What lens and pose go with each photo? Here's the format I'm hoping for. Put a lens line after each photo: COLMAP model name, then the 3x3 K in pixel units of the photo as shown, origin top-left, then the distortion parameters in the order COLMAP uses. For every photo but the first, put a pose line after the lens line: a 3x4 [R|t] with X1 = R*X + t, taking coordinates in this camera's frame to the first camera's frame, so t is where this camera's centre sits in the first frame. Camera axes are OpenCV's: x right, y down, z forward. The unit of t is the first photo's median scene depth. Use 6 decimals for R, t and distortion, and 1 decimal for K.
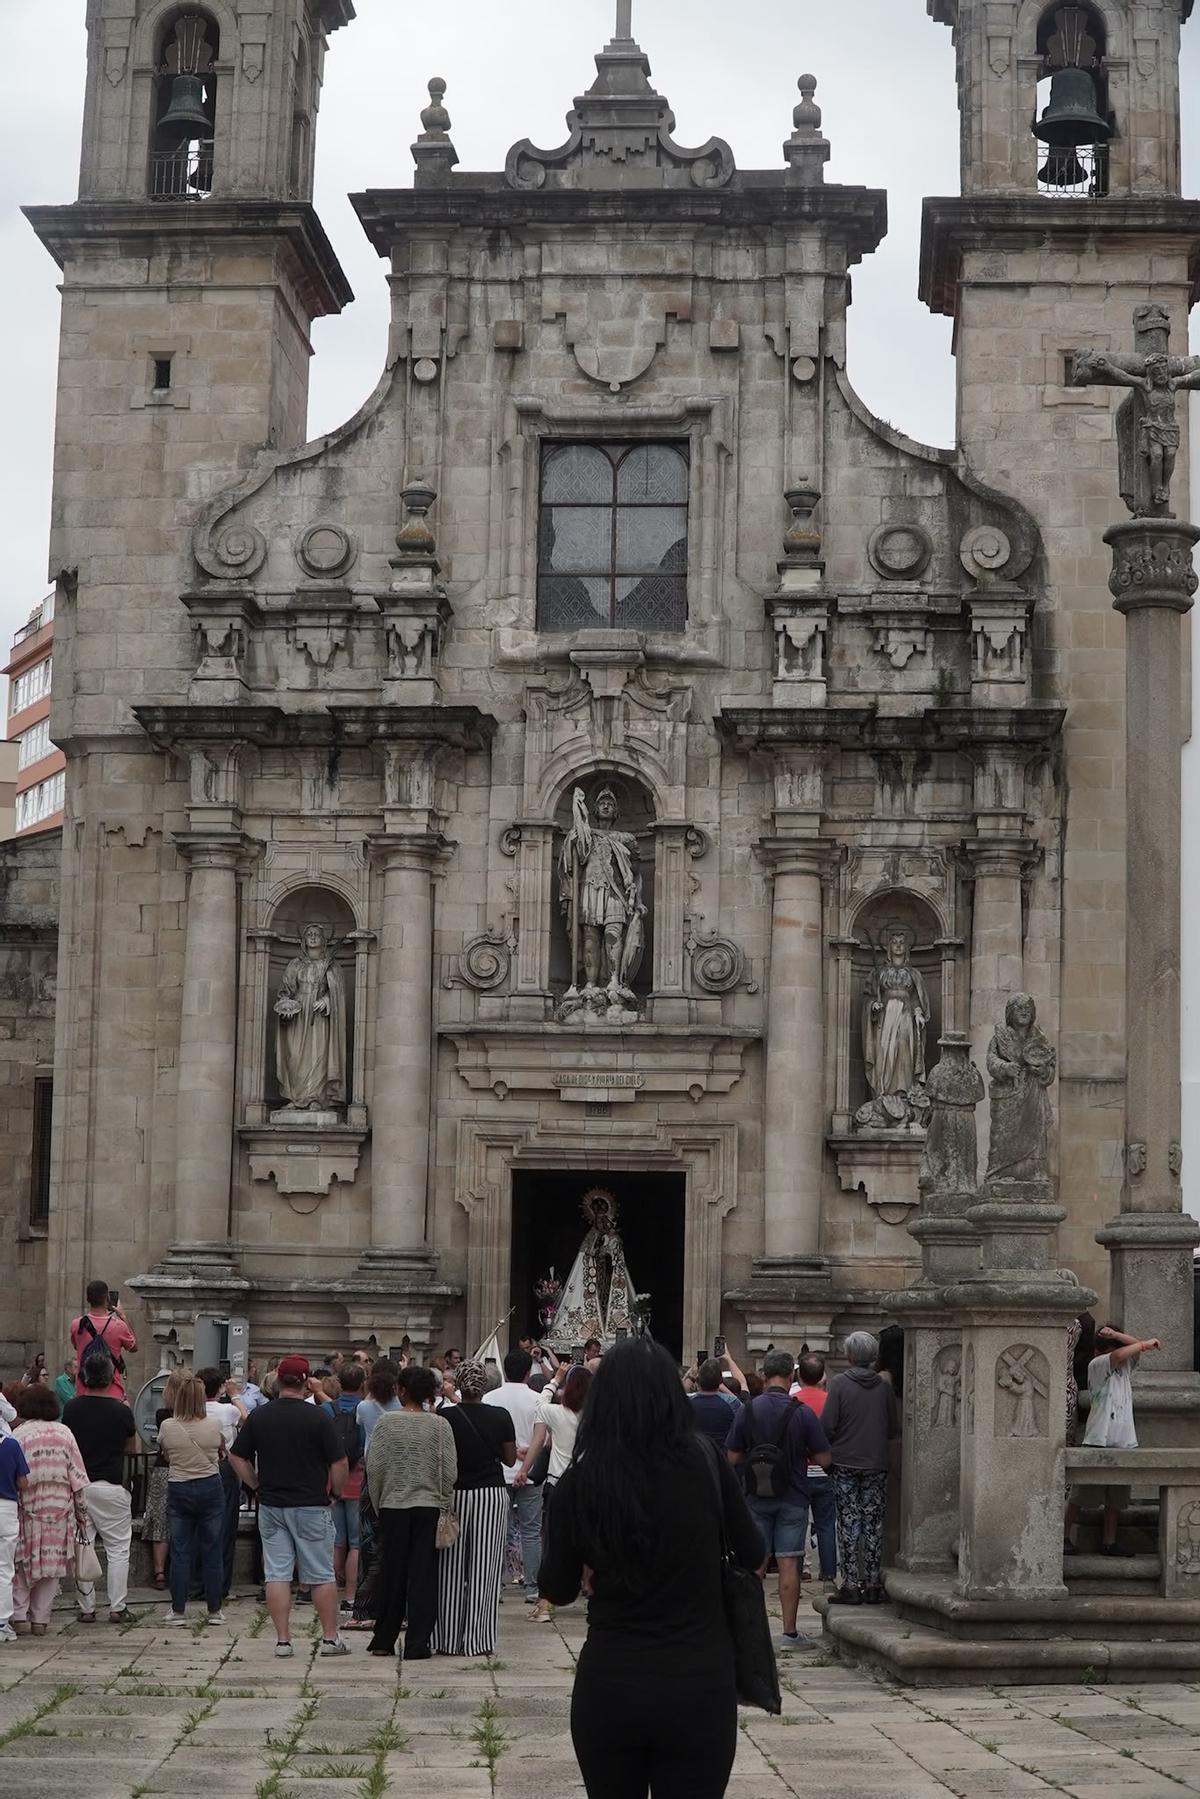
lens RADIAL K [[3129.0, 0, 600.0], [0, 3129.0, 899.5], [0, 0, 1]] dist [-0.264861, 0.003290]
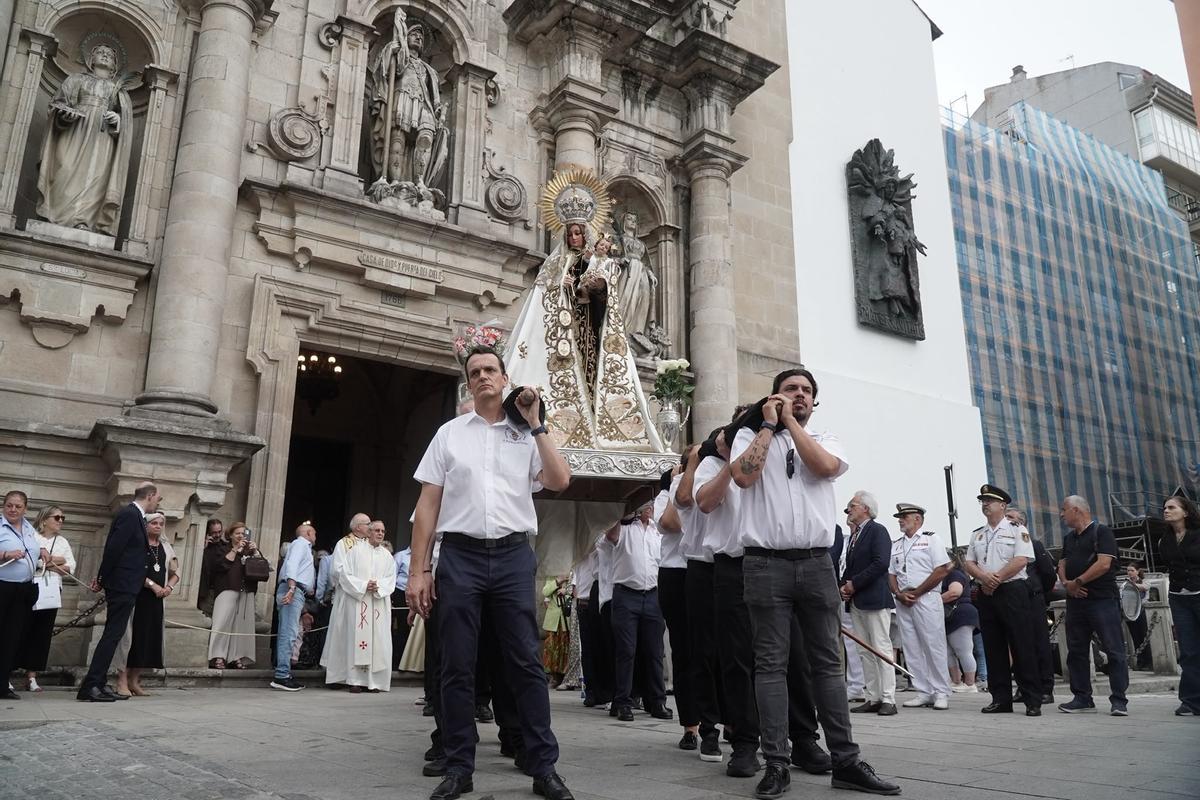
lens RADIAL K [[960.6, 0, 600.0], [0, 960.6, 400.0], [0, 0, 1]] dist [0.000376, -0.026931]
pose [[0.797794, 0.149750, 0.584037, -0.125341], [-0.075075, 0.985799, -0.150213, 0.142026], [-0.598238, 0.075992, 0.797707, 0.711651]]
